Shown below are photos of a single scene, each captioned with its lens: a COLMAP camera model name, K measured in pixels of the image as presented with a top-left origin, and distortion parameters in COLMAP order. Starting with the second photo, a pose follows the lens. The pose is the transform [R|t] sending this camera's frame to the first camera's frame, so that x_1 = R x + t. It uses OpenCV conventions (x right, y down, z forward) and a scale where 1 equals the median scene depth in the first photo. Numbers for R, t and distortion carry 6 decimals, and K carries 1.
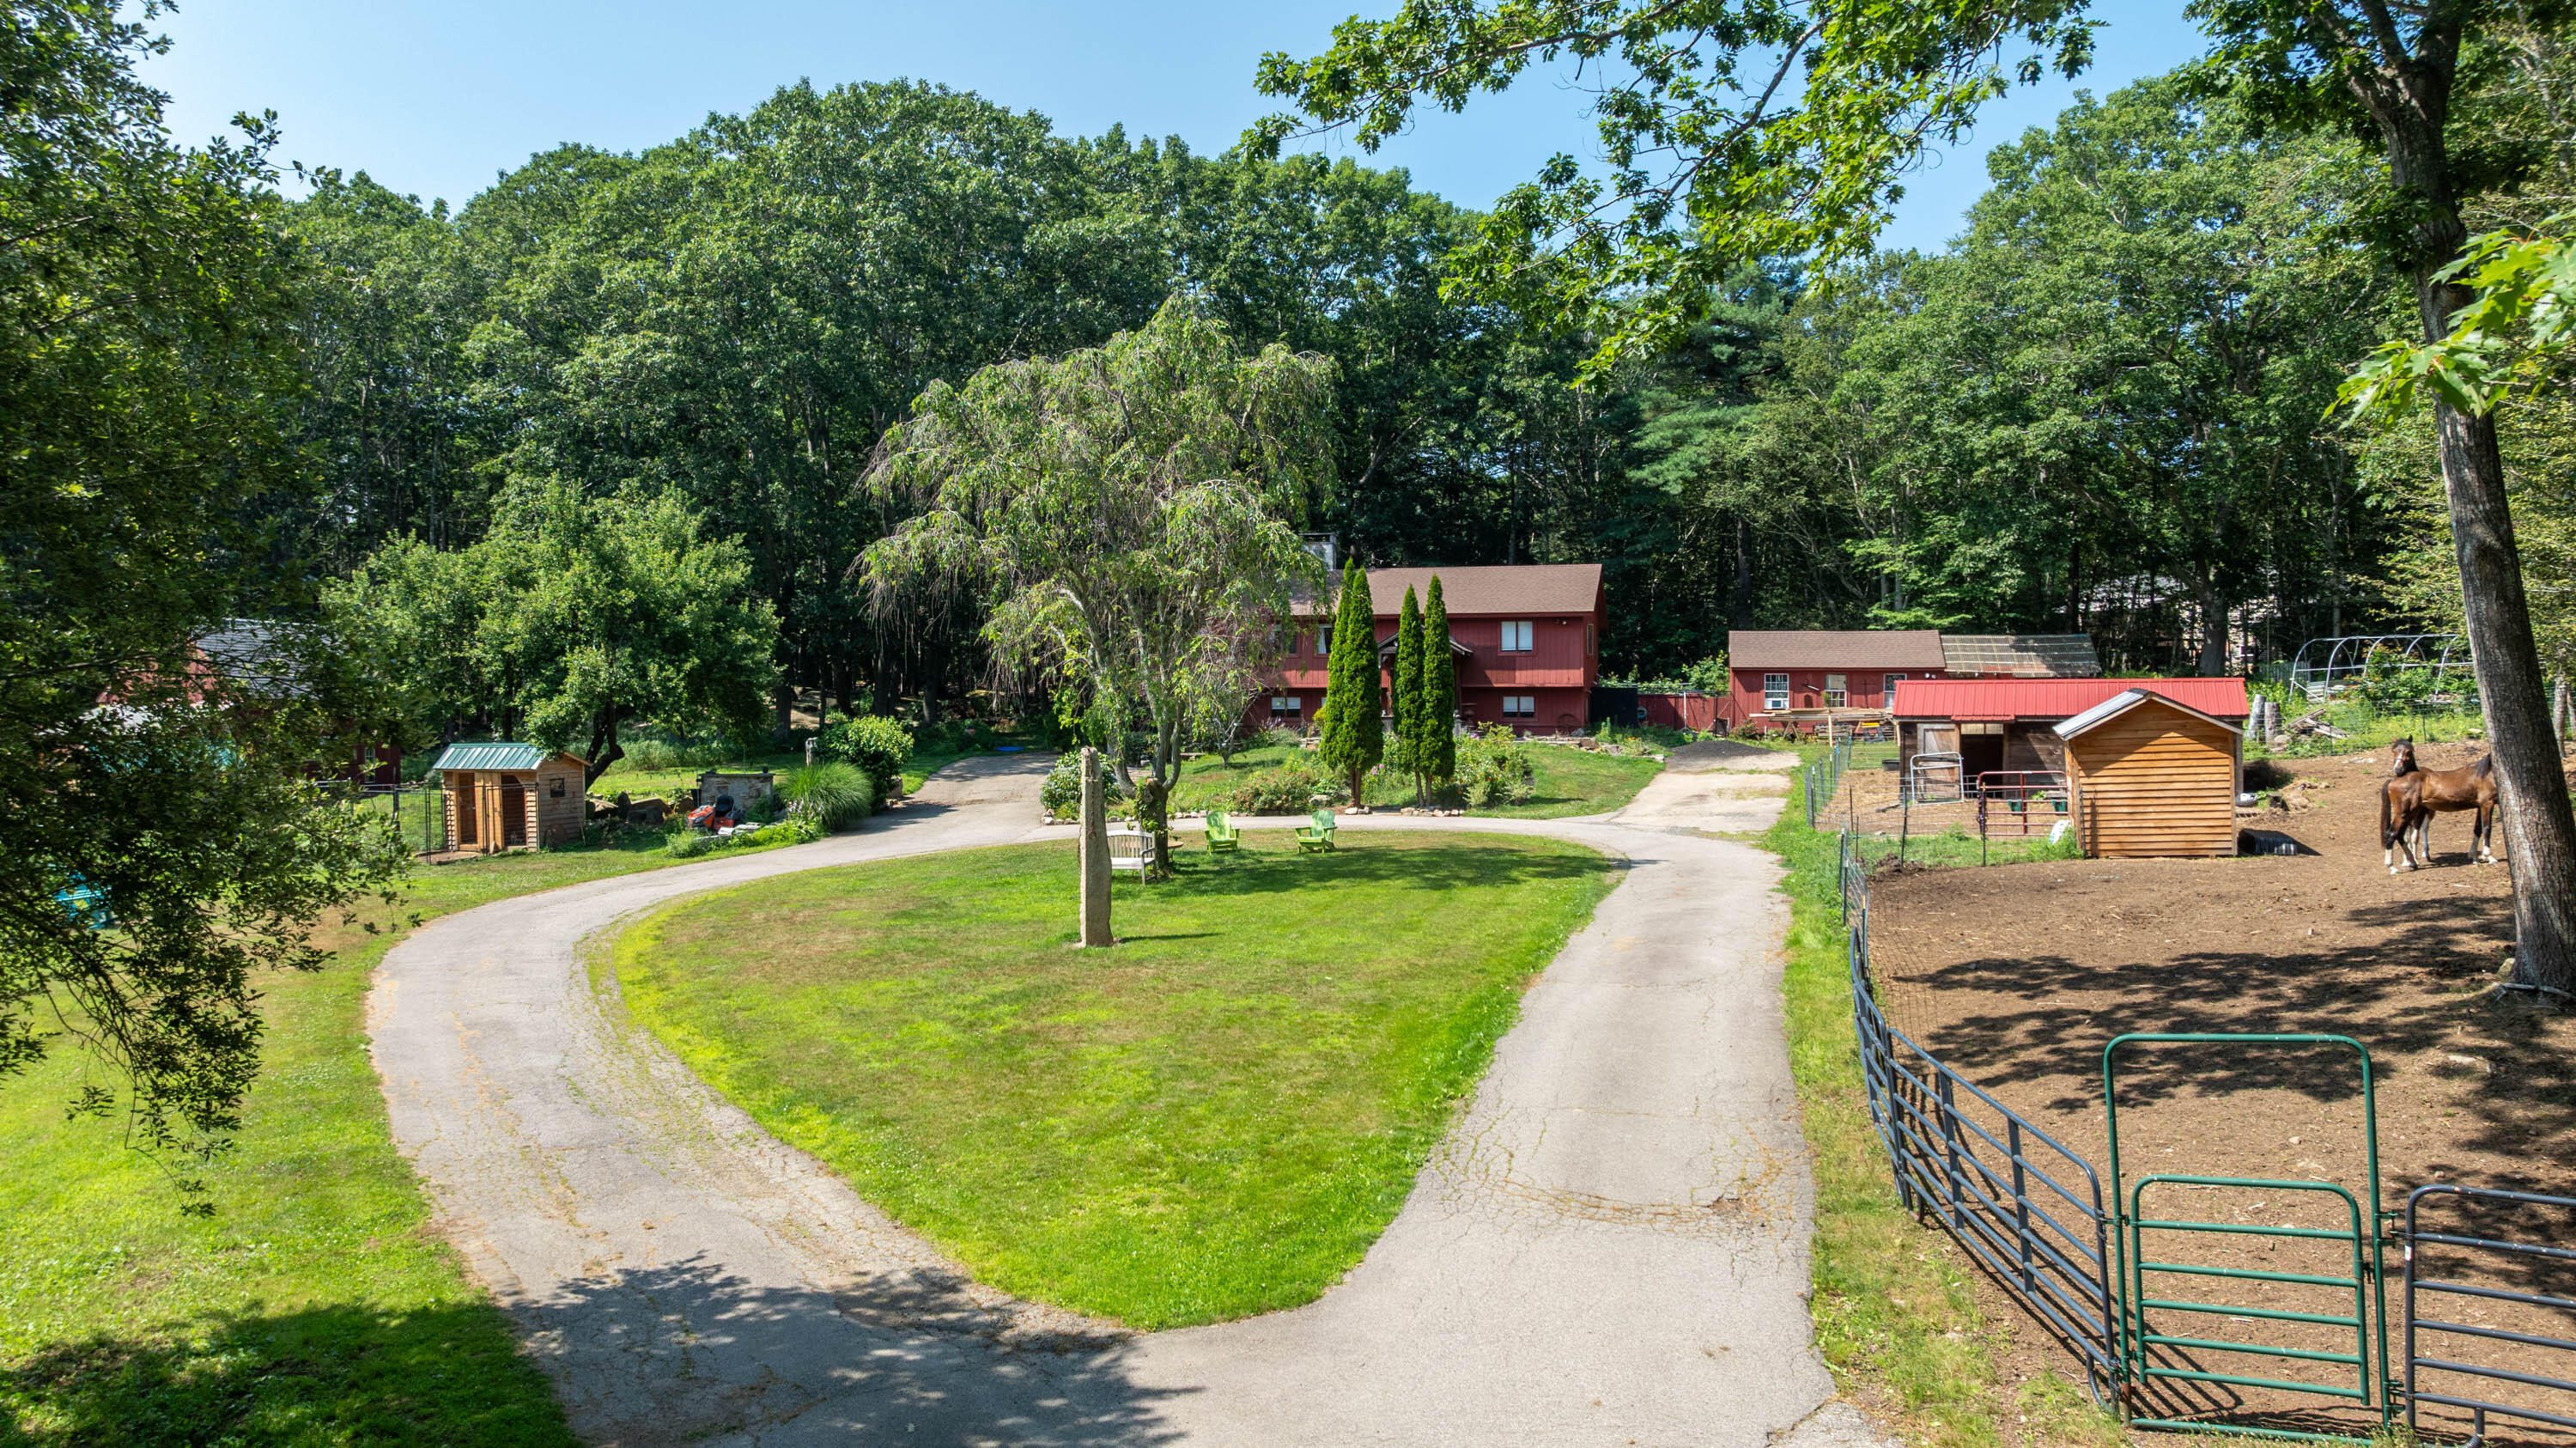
lens RADIAL K [[1891.8, 0, 1286.0], [0, 1891.8, 717.8], [0, 0, 1]] dist [0.015125, 0.009929]
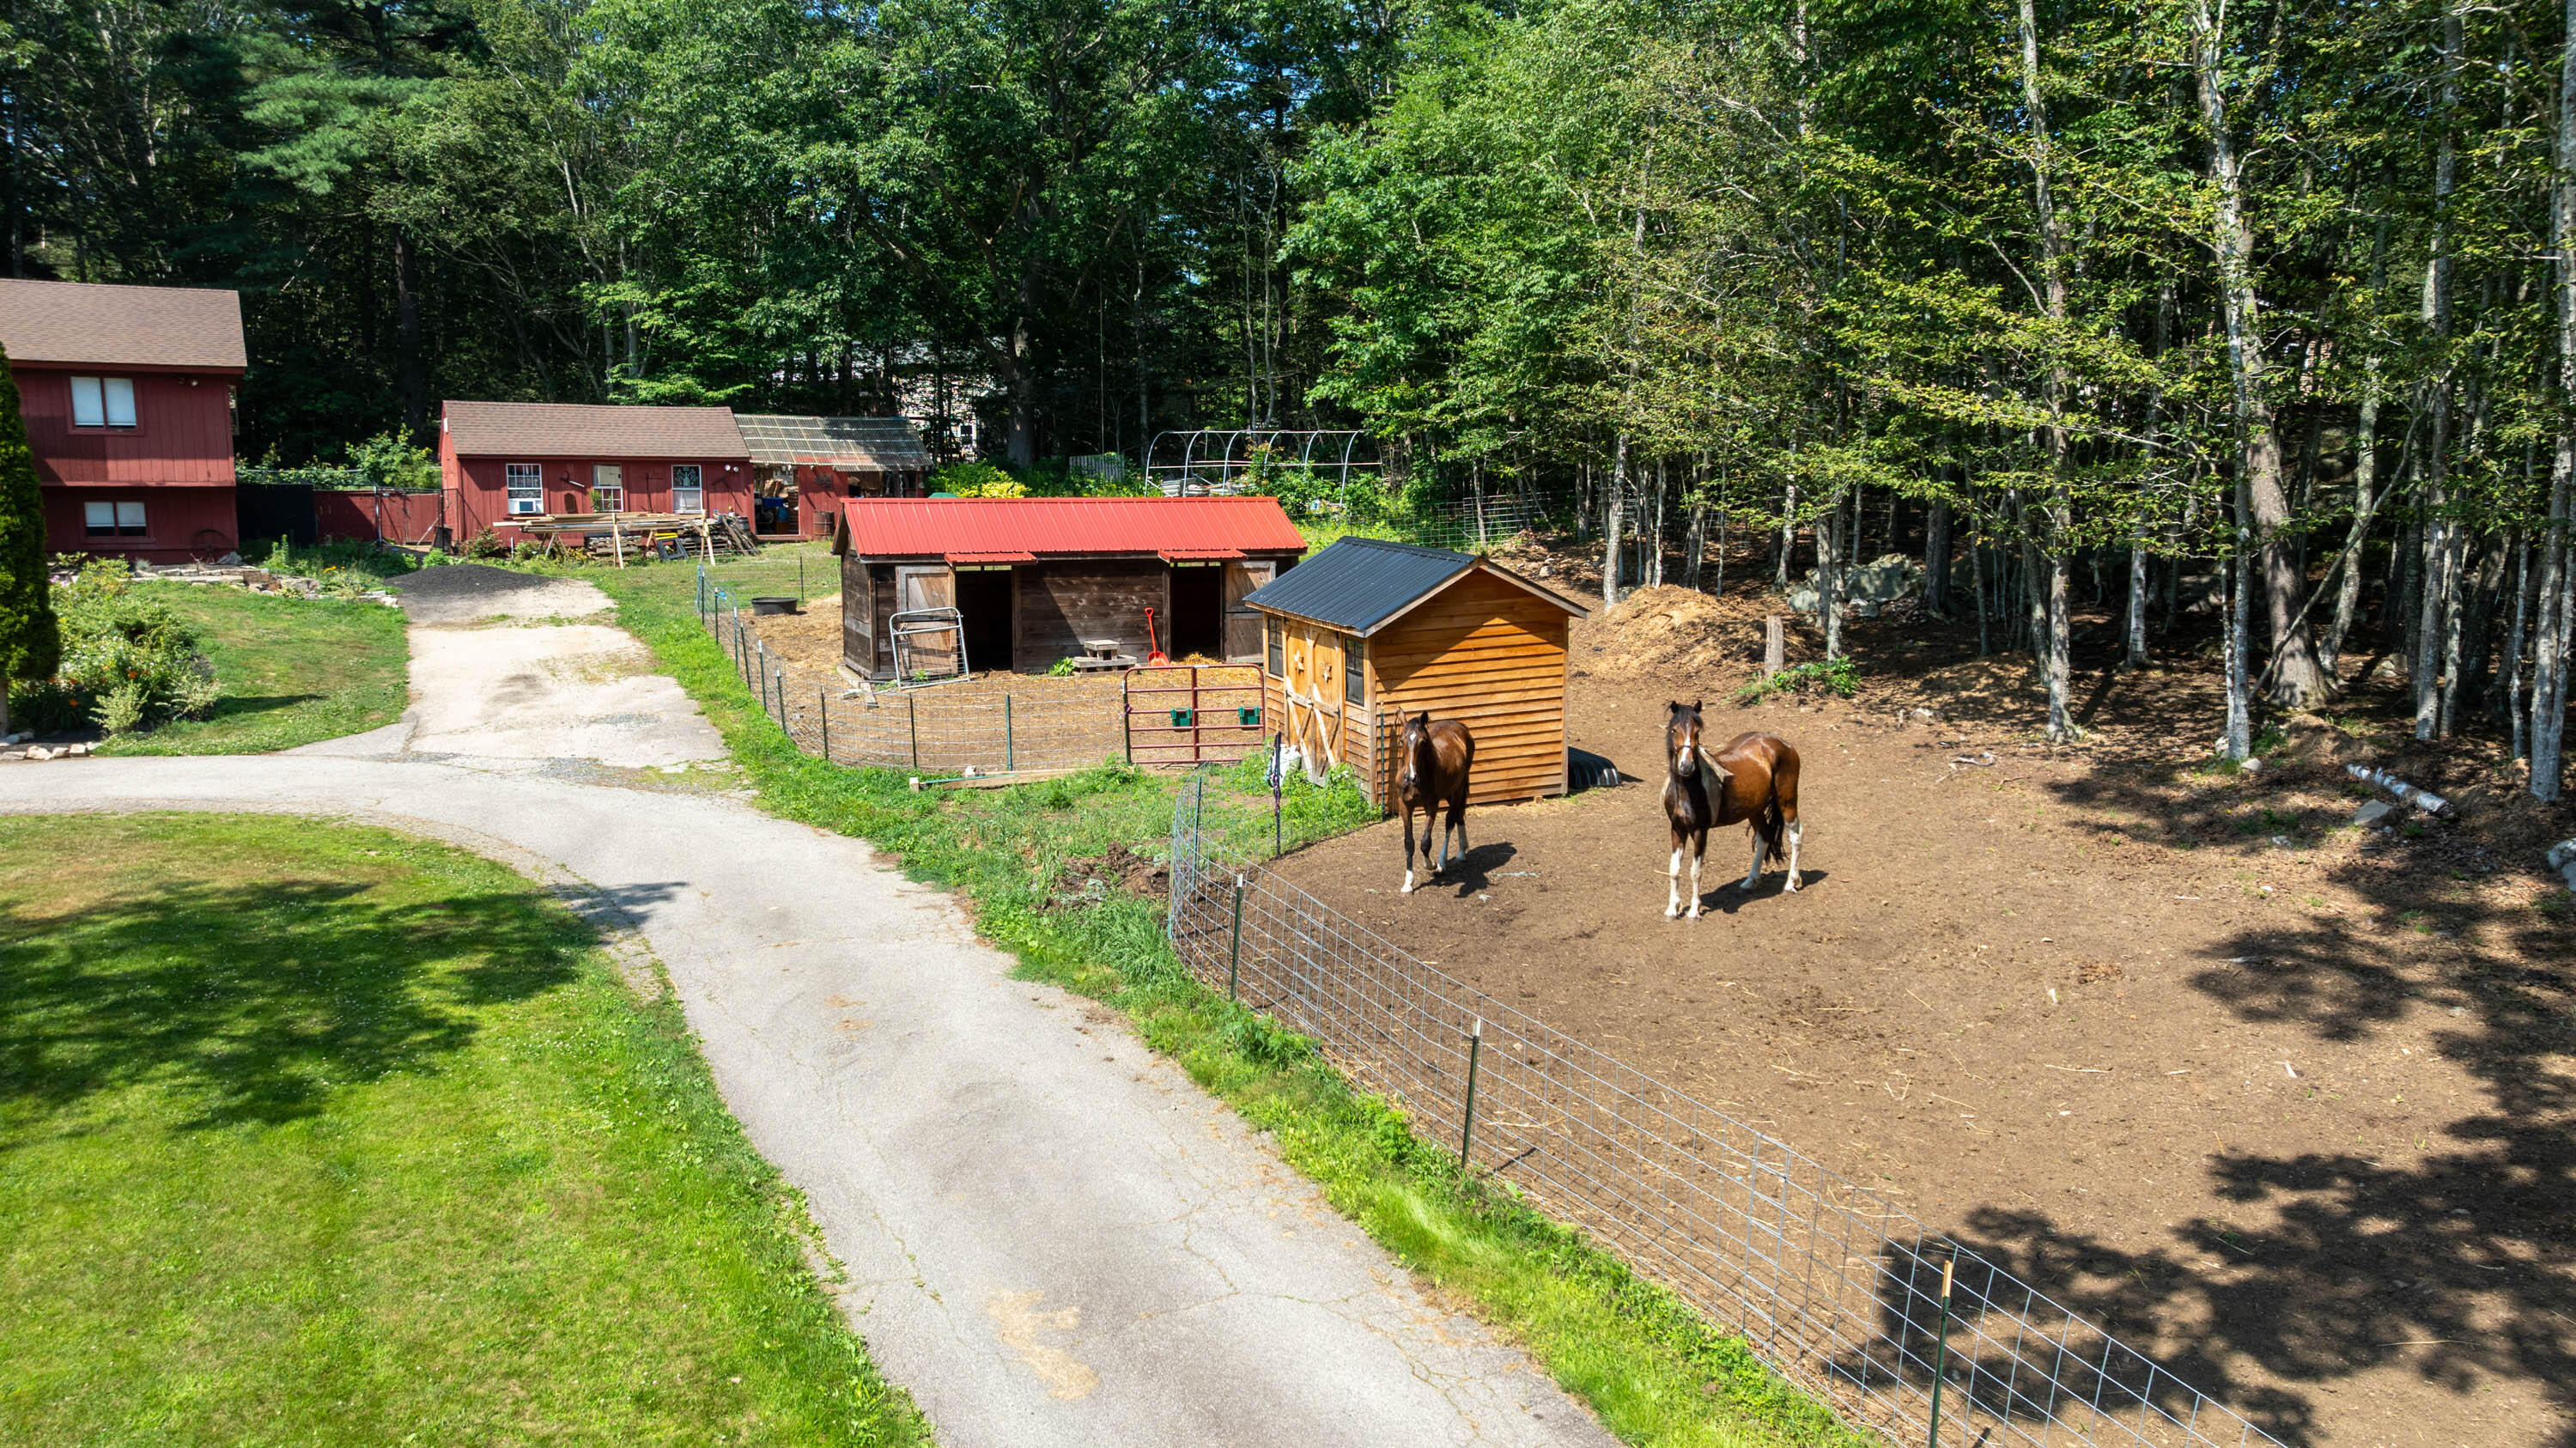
lens RADIAL K [[1891.8, 0, 1289.5], [0, 1891.8, 720.5], [0, 0, 1]] dist [0.015125, 0.009929]
pose [[0.746311, -0.086694, 0.659928, -0.007443], [0.001420, 0.991686, 0.128672, -0.019976], [-0.665596, -0.095092, 0.740229, 0.278092]]
